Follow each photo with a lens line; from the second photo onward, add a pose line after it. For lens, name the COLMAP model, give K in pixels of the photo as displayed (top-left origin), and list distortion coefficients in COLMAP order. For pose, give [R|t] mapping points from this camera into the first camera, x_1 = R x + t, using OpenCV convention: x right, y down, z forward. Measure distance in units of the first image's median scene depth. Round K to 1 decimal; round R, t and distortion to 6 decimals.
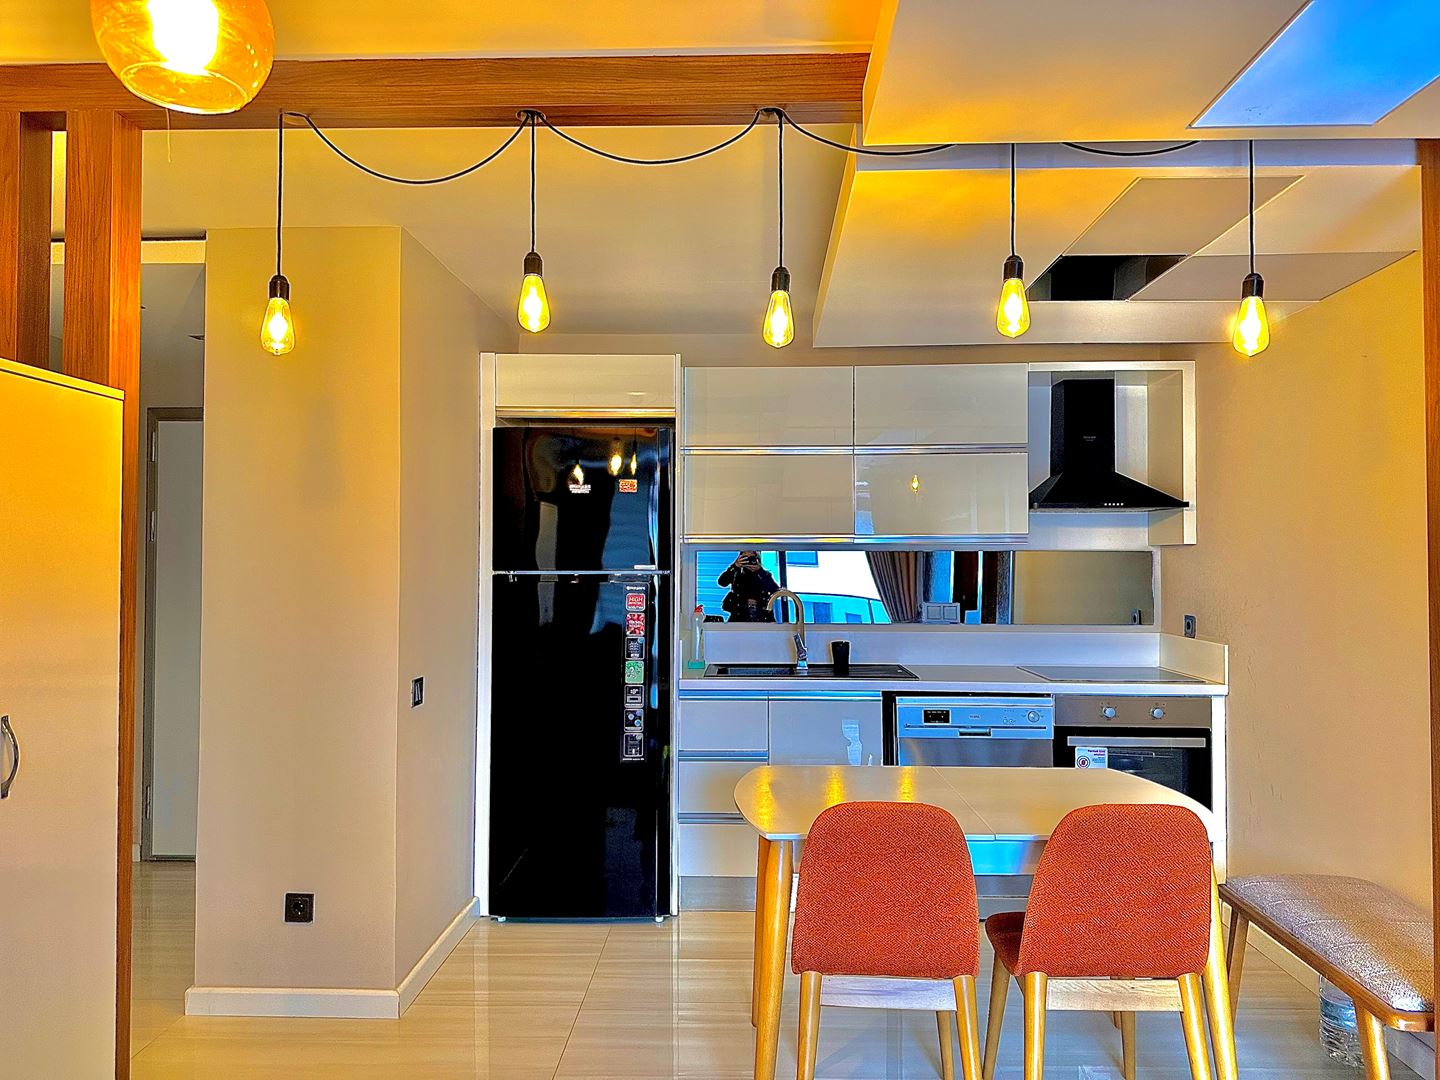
lens RADIAL K [[1004.8, 0, 723.6], [0, 1004.8, 539.3], [0, 0, 1]] dist [0.050804, -0.055859]
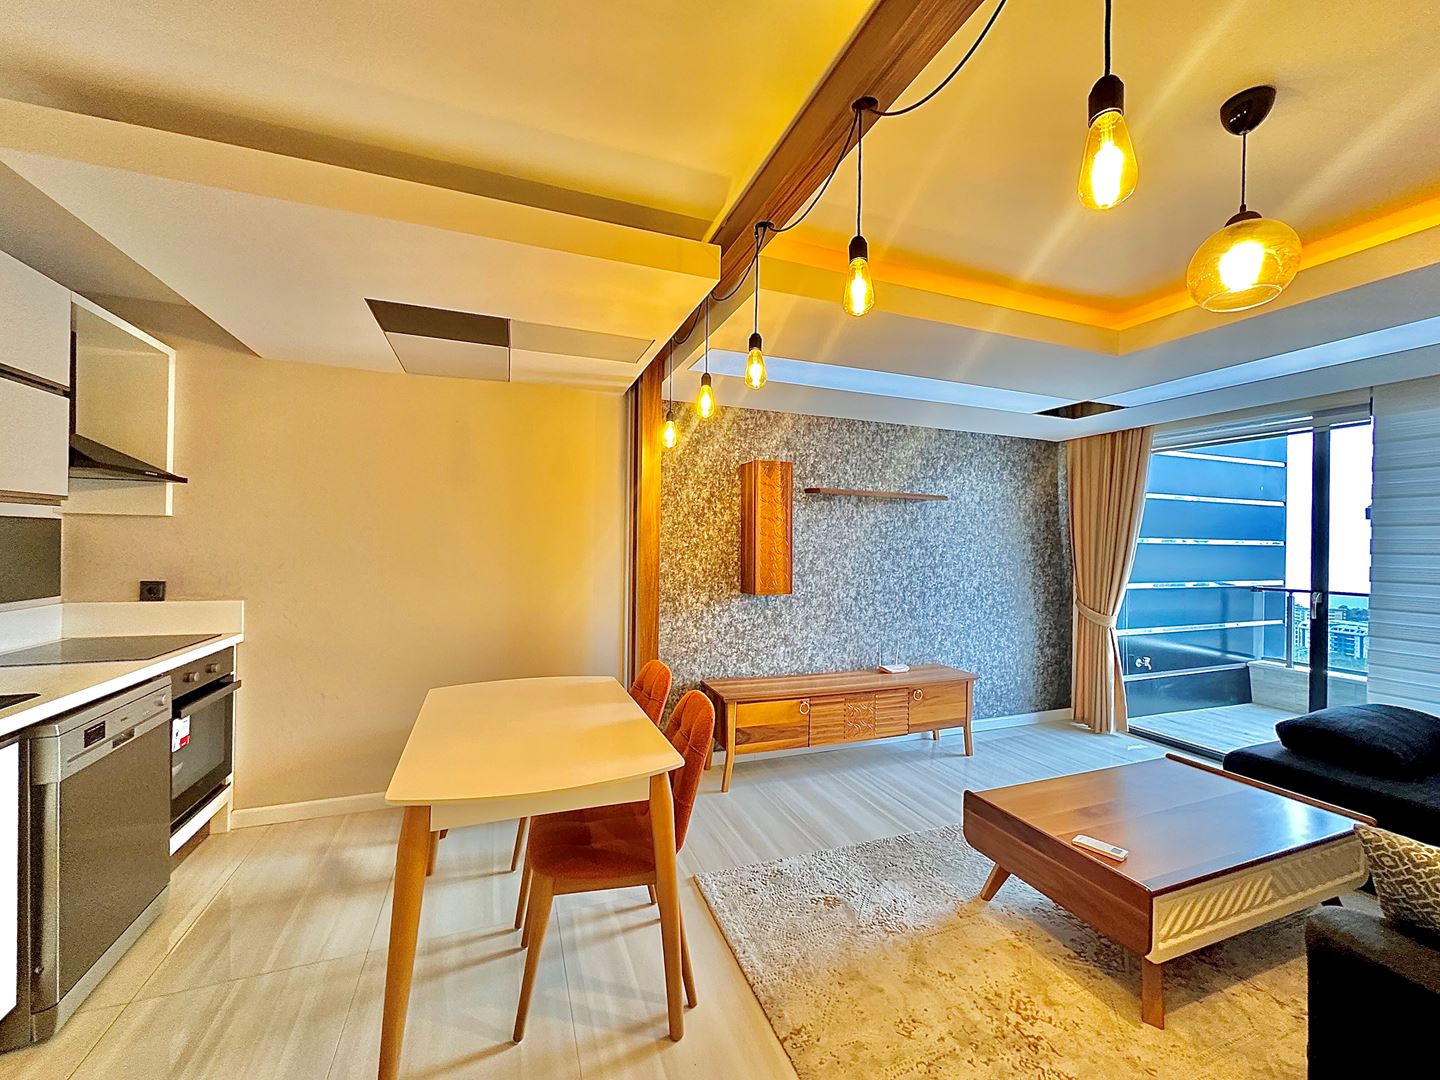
lens RADIAL K [[571.4, 0, 722.7], [0, 571.4, 541.5], [0, 0, 1]] dist [-0.005324, 0.001134]
pose [[-0.388222, -0.006567, 0.921543, -0.369007], [-0.038128, 0.999233, -0.008941, 0.016664], [-0.920777, -0.038608, -0.388174, 0.741326]]
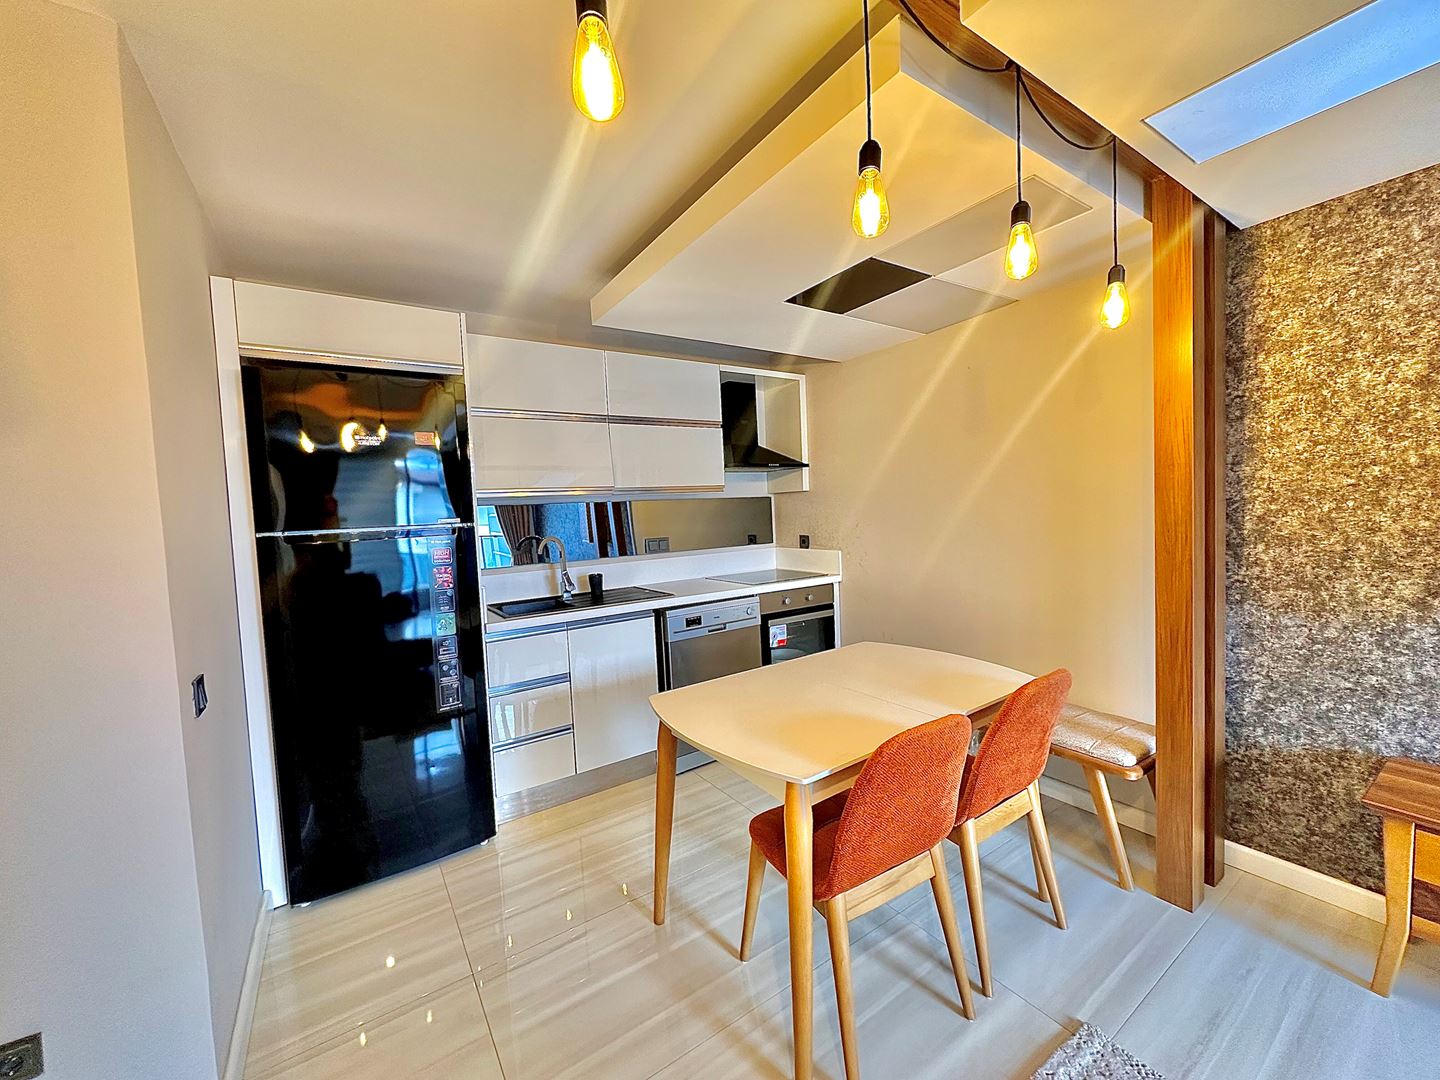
lens RADIAL K [[571.4, 0, 723.8], [0, 571.4, 542.4], [0, 0, 1]] dist [-0.005324, 0.001134]
pose [[0.810191, -0.071548, 0.581783, -0.191168], [0.032234, 0.996459, 0.077656, 0.013279], [-0.585279, -0.044163, 0.809628, 0.369145]]
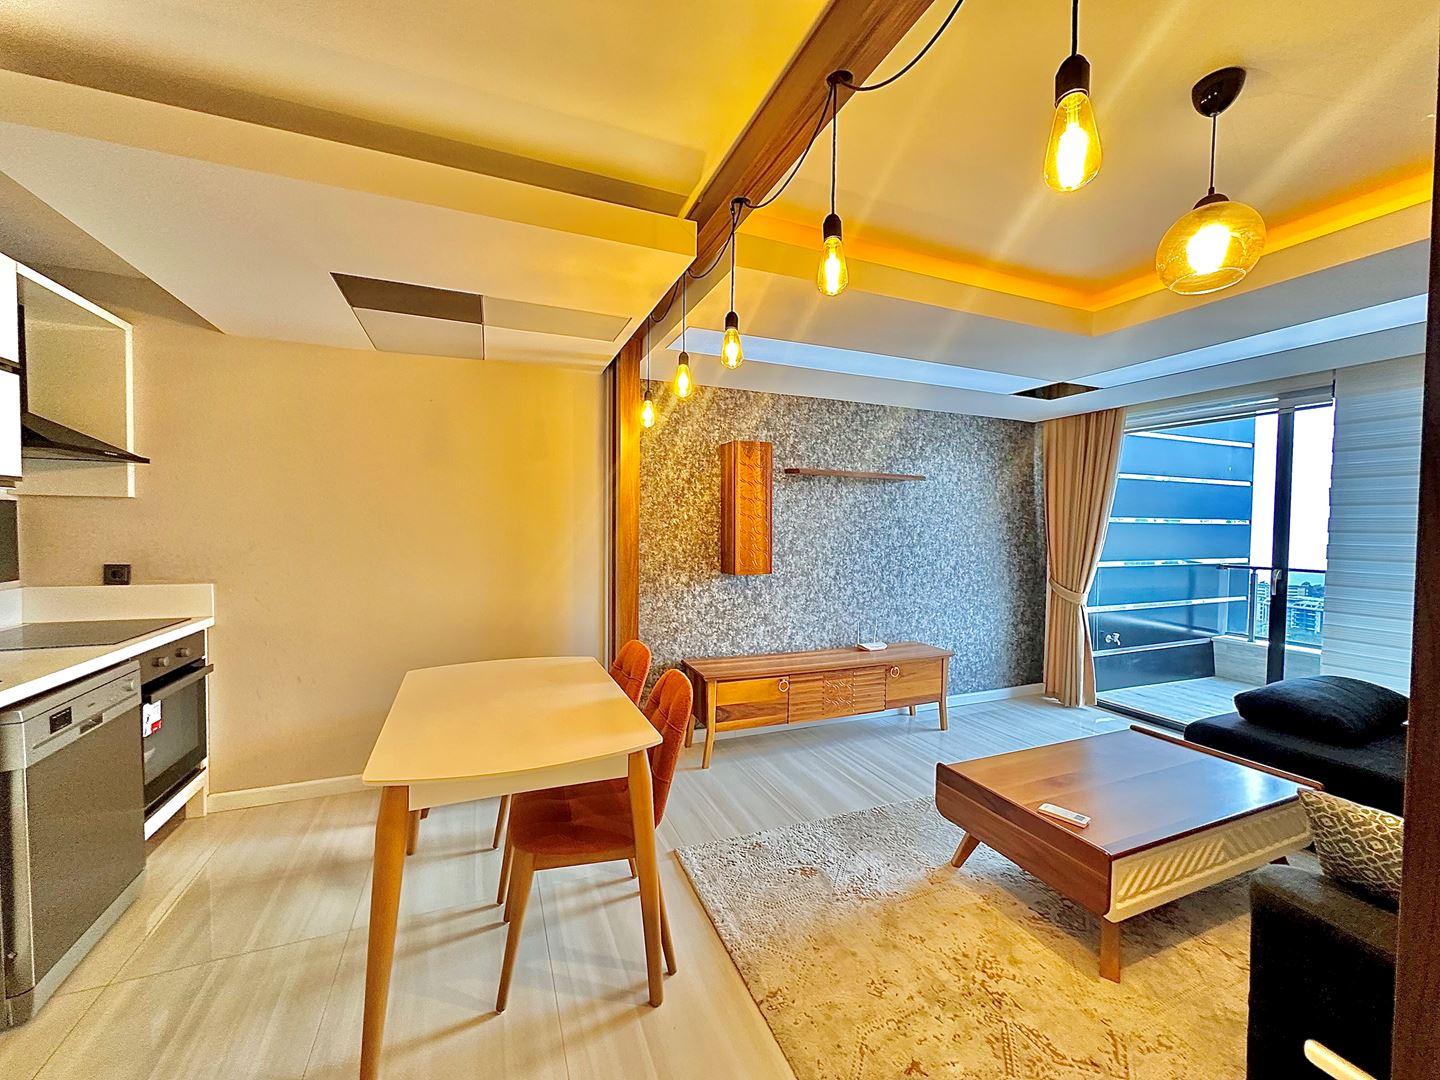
lens RADIAL K [[571.4, 0, 722.8], [0, 571.4, 541.6], [0, 0, 1]] dist [-0.005324, 0.001134]
pose [[-0.415881, -0.036558, 0.908684, -0.372877], [-0.034891, 0.999097, 0.024226, 0.016680], [-0.908749, -0.021630, -0.416781, 0.737881]]
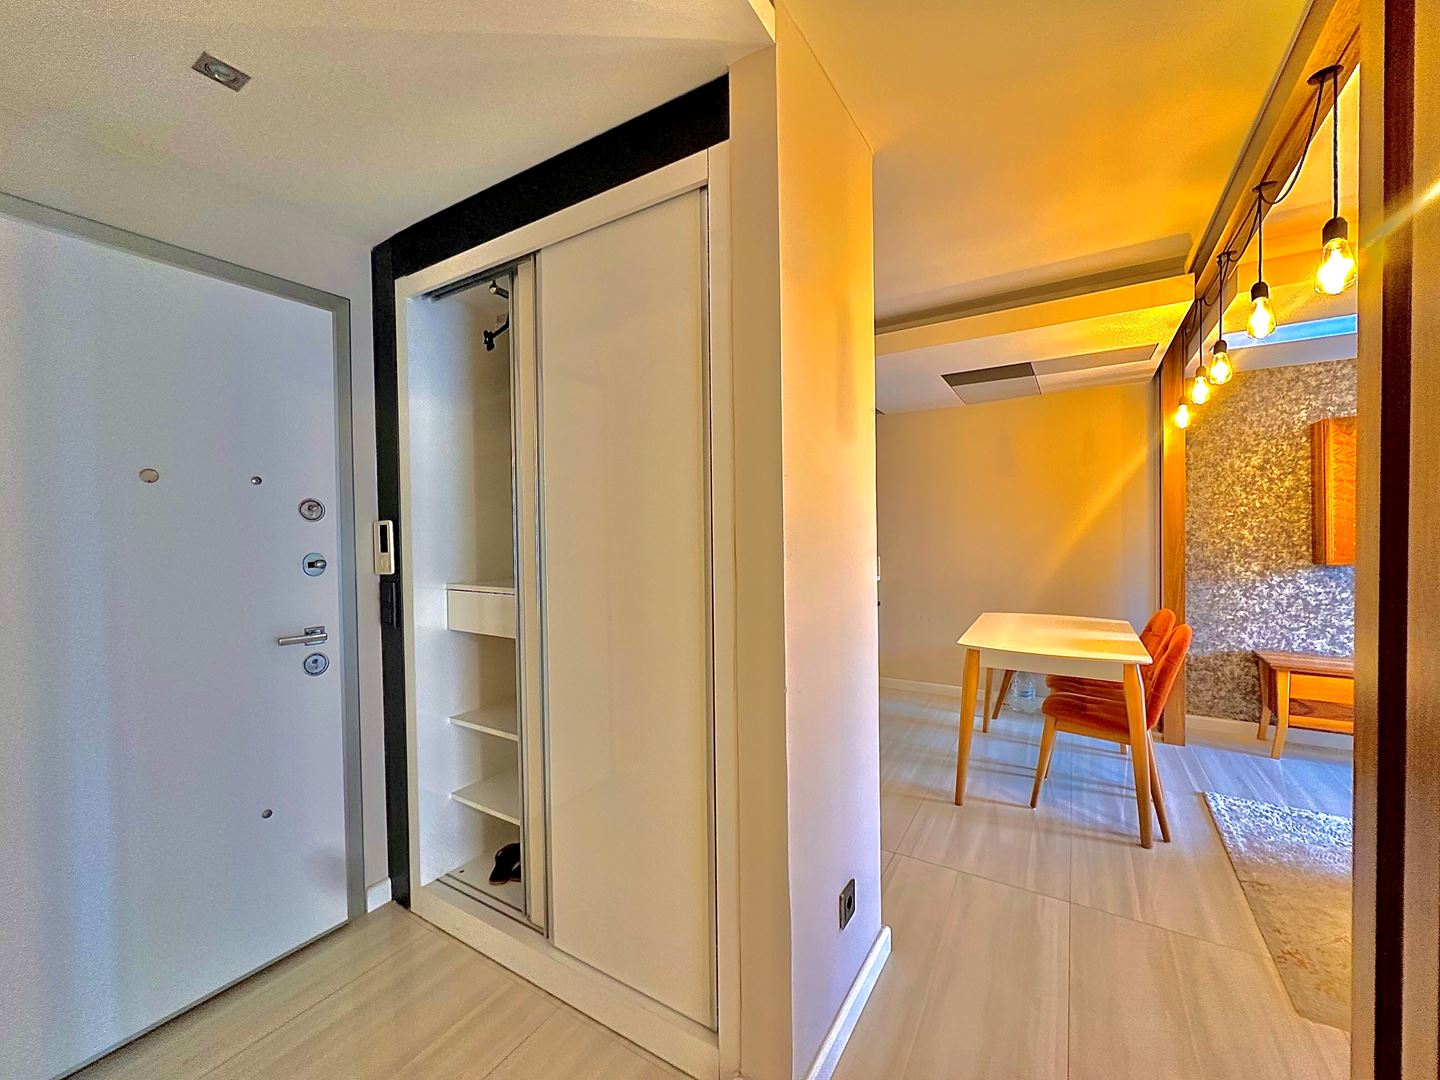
lens RADIAL K [[571.4, 0, 722.2], [0, 571.4, 542.4], [0, 0, 1]] dist [-0.005324, 0.001134]
pose [[0.497564, -0.029284, 0.866933, -0.708764], [-0.005333, 0.999308, 0.036816, 0.032208], [-0.867411, -0.022941, 0.497064, 0.695861]]
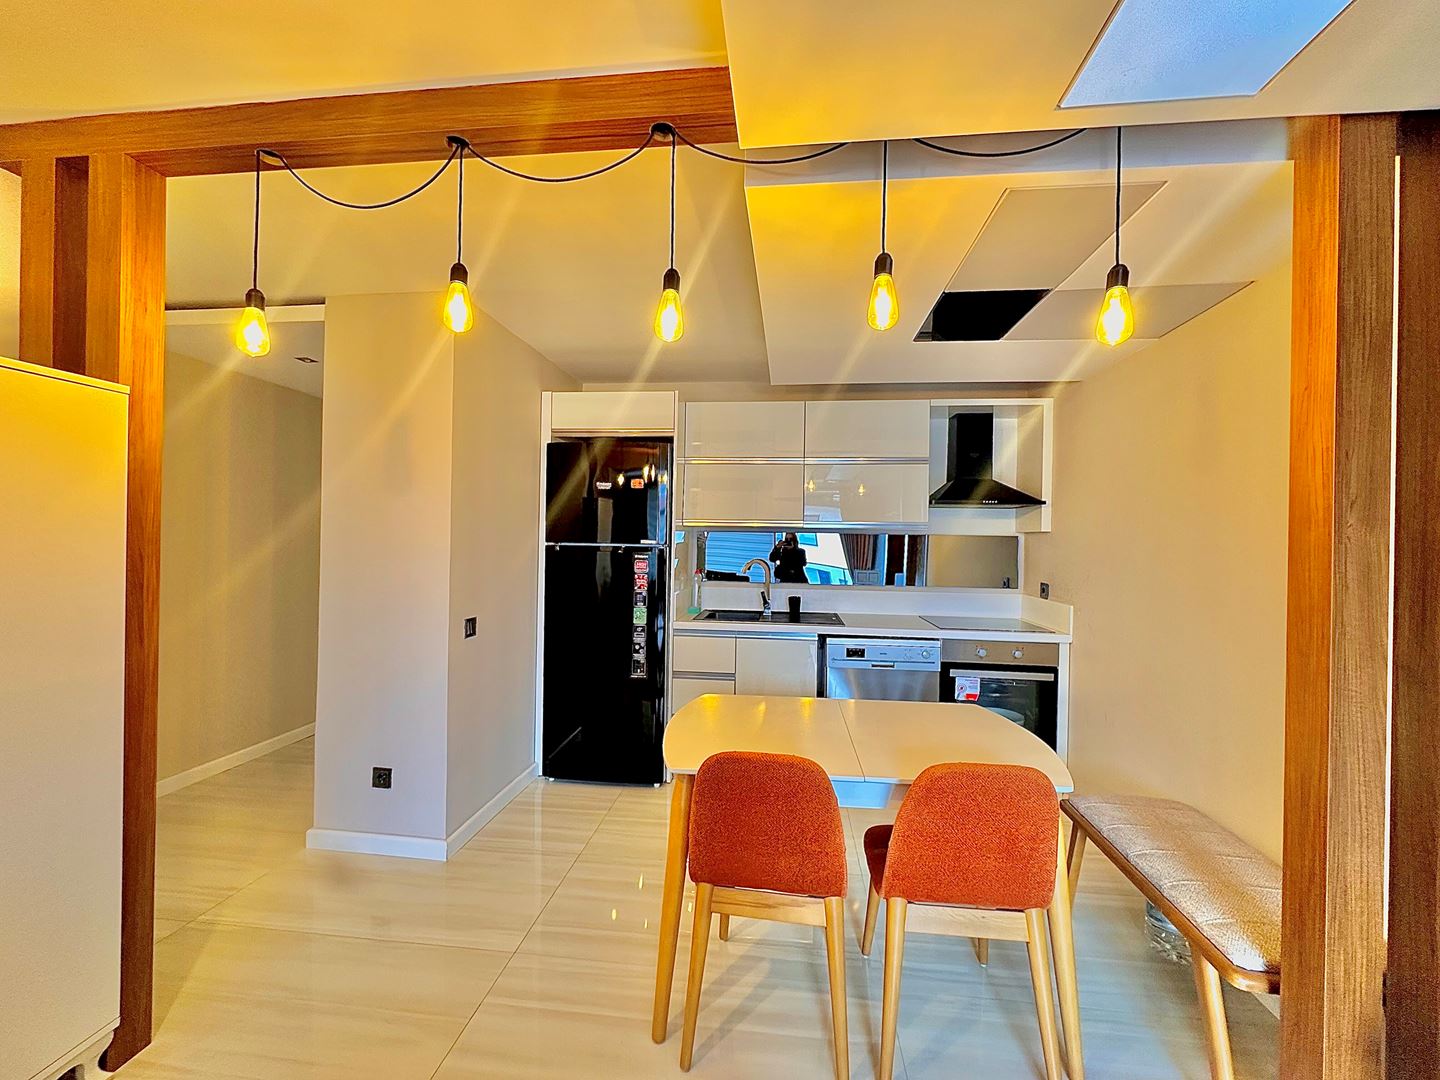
lens RADIAL K [[571.4, 0, 723.5], [0, 571.4, 541.4], [0, 0, 1]] dist [-0.005324, 0.001134]
pose [[0.996537, 0.015844, -0.081623, 0.093394], [-0.013920, 0.999613, 0.024089, 0.006168], [0.081973, -0.022870, 0.996372, 0.206673]]
